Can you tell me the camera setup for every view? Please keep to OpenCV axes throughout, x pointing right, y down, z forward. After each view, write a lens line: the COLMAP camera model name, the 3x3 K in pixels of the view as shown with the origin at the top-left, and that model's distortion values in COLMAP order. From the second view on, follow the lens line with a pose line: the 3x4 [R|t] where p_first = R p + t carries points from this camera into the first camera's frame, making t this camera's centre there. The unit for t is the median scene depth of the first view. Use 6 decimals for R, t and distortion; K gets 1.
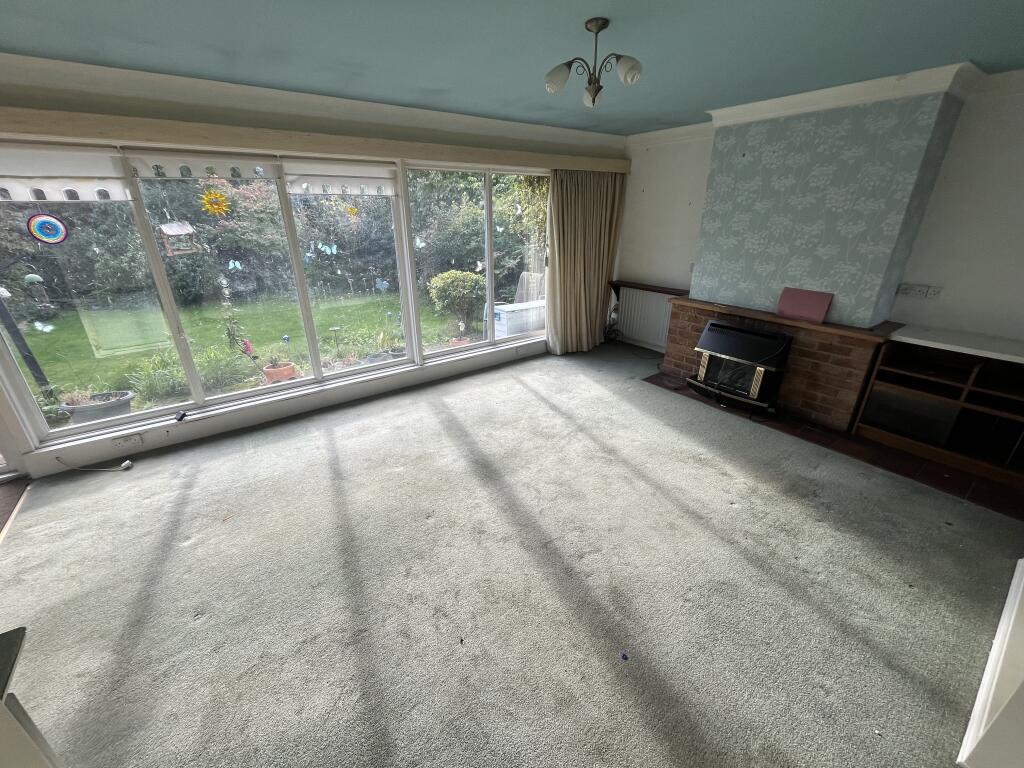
lens RADIAL K [[418.3, 0, 515.1], [0, 418.3, 382.8], [0, 0, 1]] dist [-0.001299, -0.000204]
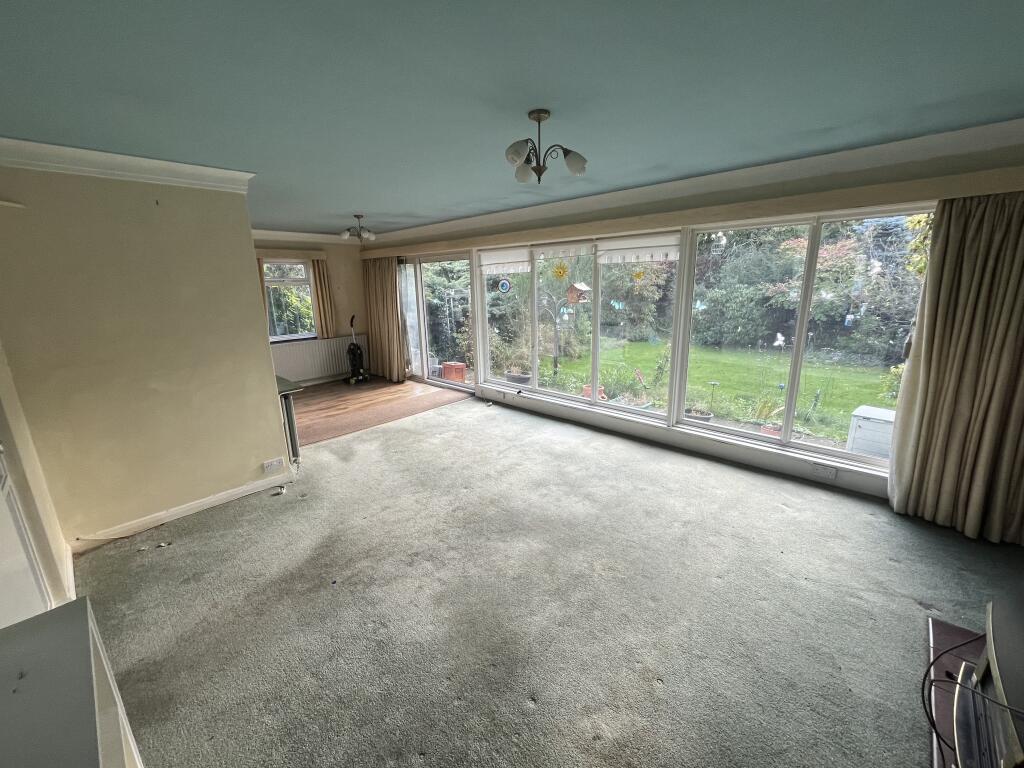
lens RADIAL K [[418.3, 0, 515.9], [0, 418.3, 384.4], [0, 0, 1]] dist [-0.001299, -0.000204]
pose [[0.188441, 0.242646, -0.951637, 0.615966], [-0.347219, 0.922875, 0.166557, -0.170729], [0.918656, 0.299040, 0.258158, 0.394493]]
